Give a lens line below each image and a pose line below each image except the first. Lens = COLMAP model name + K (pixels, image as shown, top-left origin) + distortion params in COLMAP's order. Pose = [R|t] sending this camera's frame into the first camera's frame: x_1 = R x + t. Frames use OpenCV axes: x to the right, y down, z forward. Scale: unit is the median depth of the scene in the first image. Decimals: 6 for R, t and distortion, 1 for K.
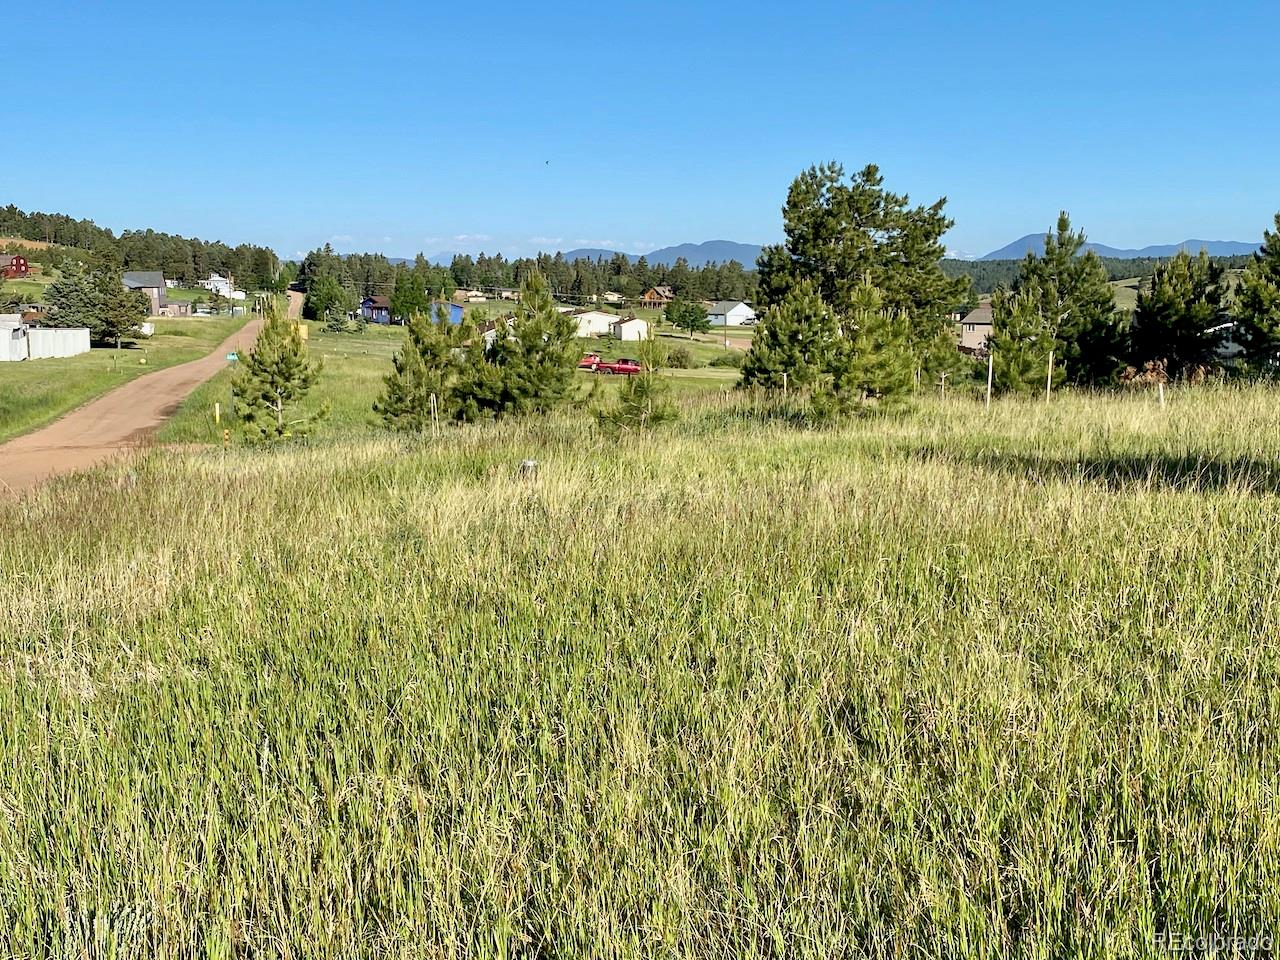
lens RADIAL K [[1666.0, 0, 613.4], [0, 1666.0, 498.2], [0, 0, 1]] dist [0.052059, 0.000000]
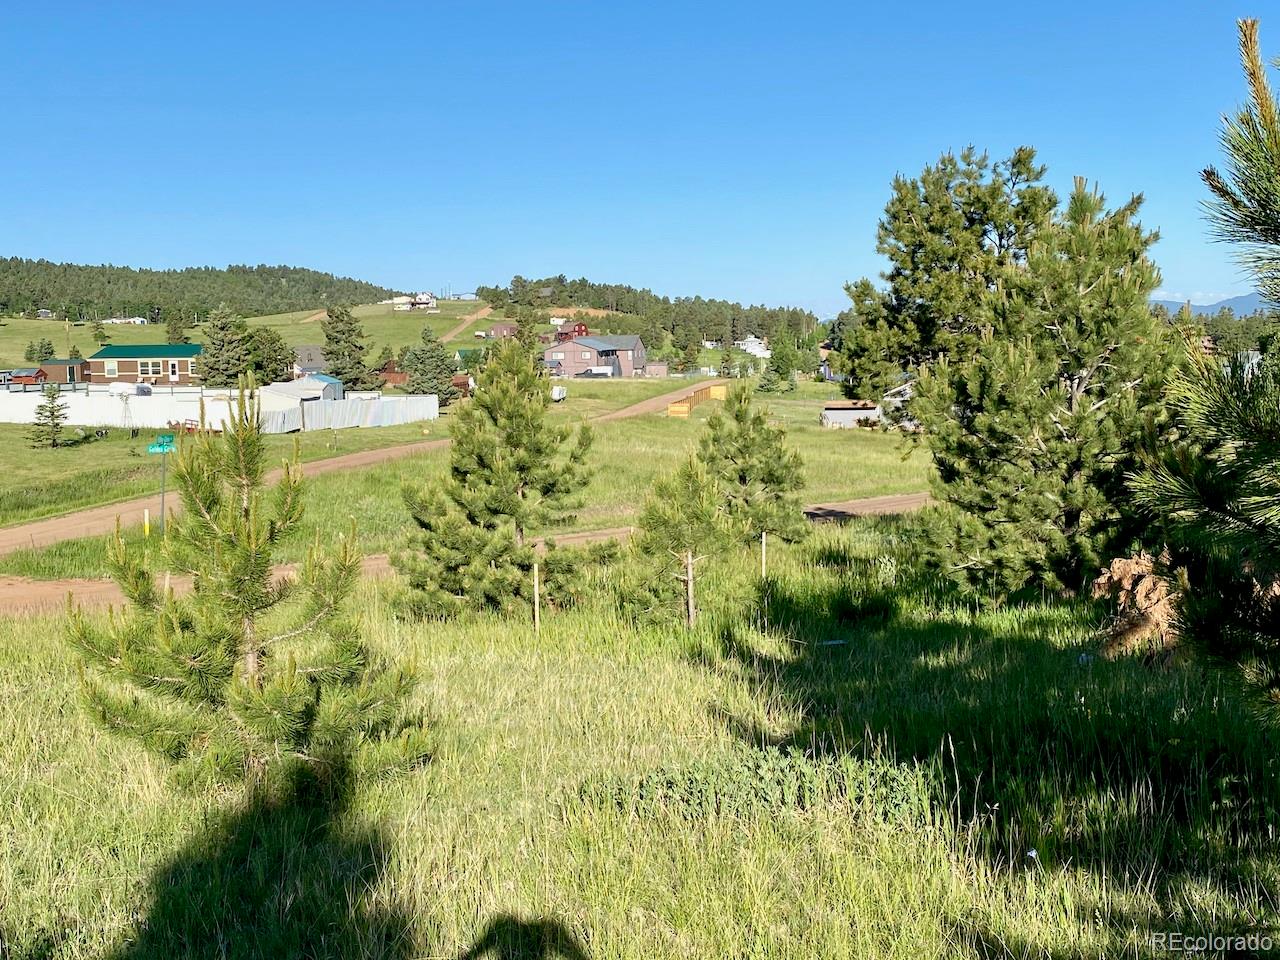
lens RADIAL K [[1550.4, 0, 633.0], [0, 1550.4, 482.5], [0, 0, 1]] dist [0.064581, 0.000000]
pose [[0.947589, 0.012632, -0.319242, 0.251669], [-0.024428, 0.999158, -0.032973, -0.066259], [0.318557, 0.039043, 0.947099, 0.511568]]
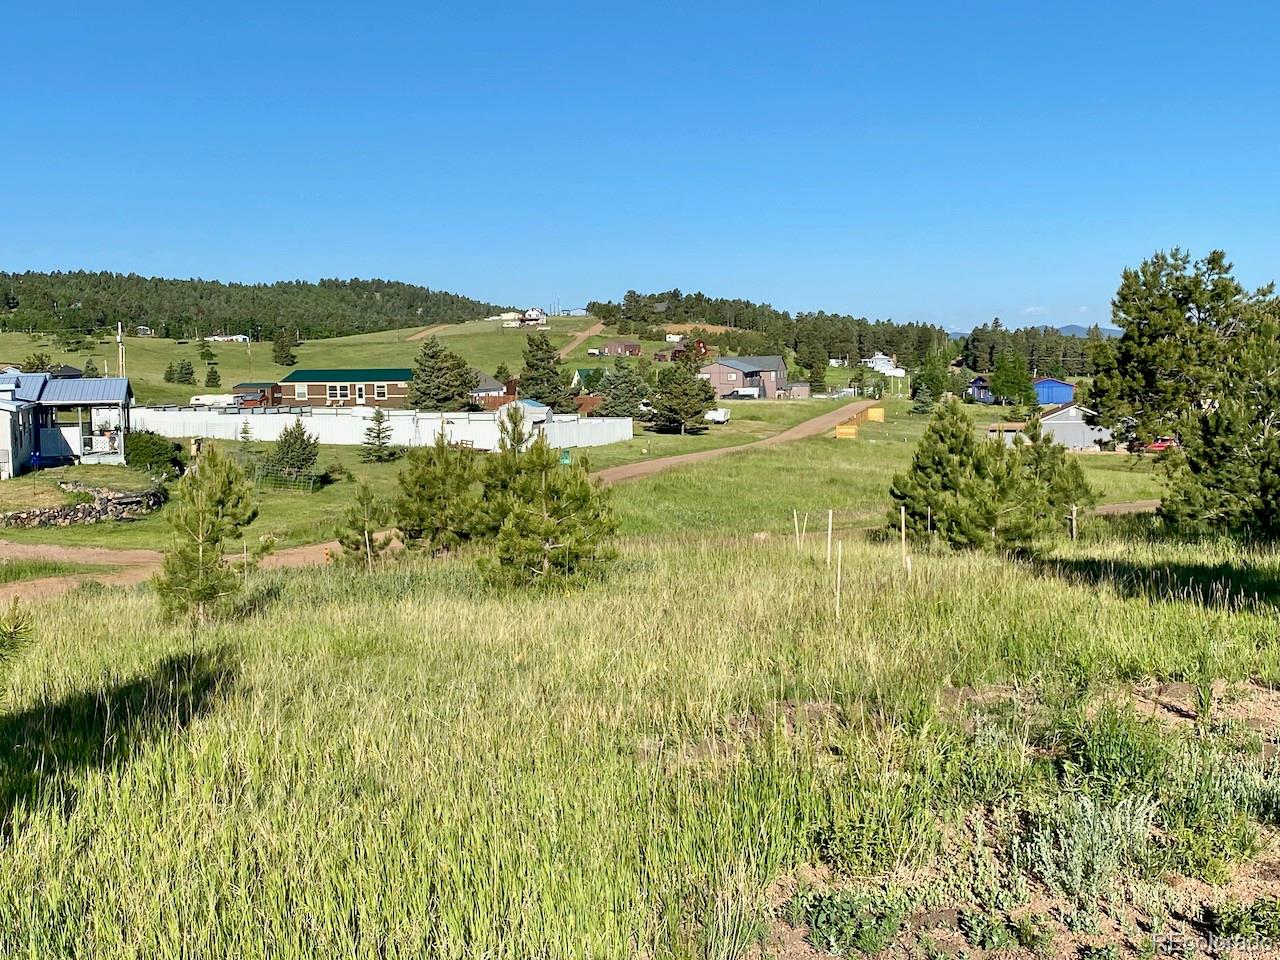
lens RADIAL K [[1666.0, 0, 646.2], [0, 1666.0, 473.7], [0, 0, 1]] dist [0.052059, 0.000000]
pose [[0.927517, 0.009284, -0.373666, 0.256310], [-0.031158, 0.998132, -0.052543, -0.032410], [0.372480, 0.060377, 0.926074, 0.093408]]
